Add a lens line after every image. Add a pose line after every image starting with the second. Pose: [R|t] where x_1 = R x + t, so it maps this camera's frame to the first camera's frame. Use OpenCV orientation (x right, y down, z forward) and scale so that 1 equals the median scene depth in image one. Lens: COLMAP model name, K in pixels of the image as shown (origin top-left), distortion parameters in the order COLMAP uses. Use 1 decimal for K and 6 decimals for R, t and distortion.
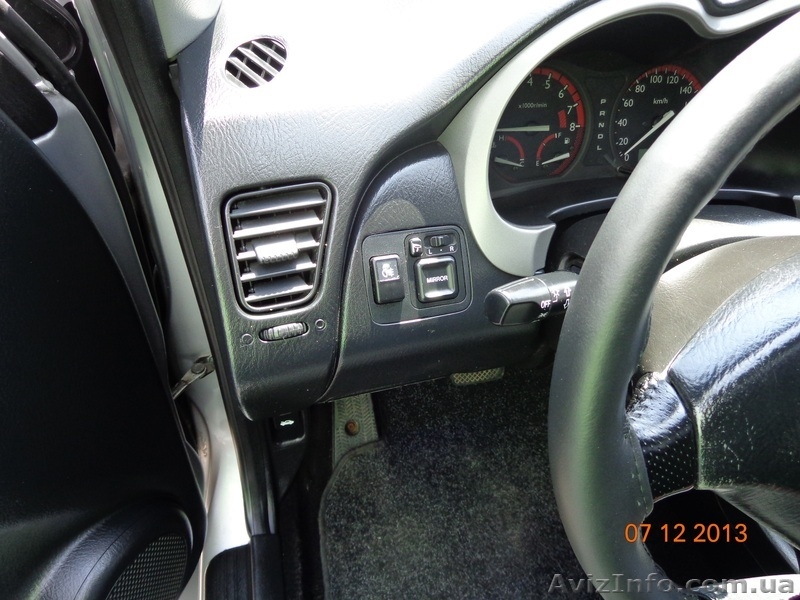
lens RADIAL K [[556.9, 0, 400.0], [0, 556.9, 300.0], [0, 0, 1]] dist [0.001089, 0.001355]
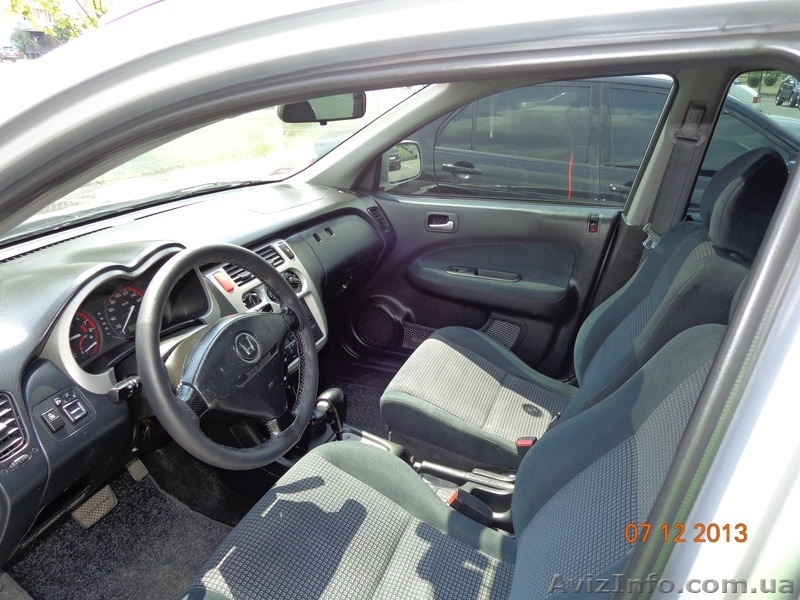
lens RADIAL K [[556.9, 0, 400.0], [0, 556.9, 300.0], [0, 0, 1]] dist [0.001089, 0.001355]
pose [[0.567555, -0.338738, 0.750425, -0.696229], [0.550480, 0.833893, -0.039920, 0.384518], [-0.612252, 0.435751, 0.659749, -1.383816]]
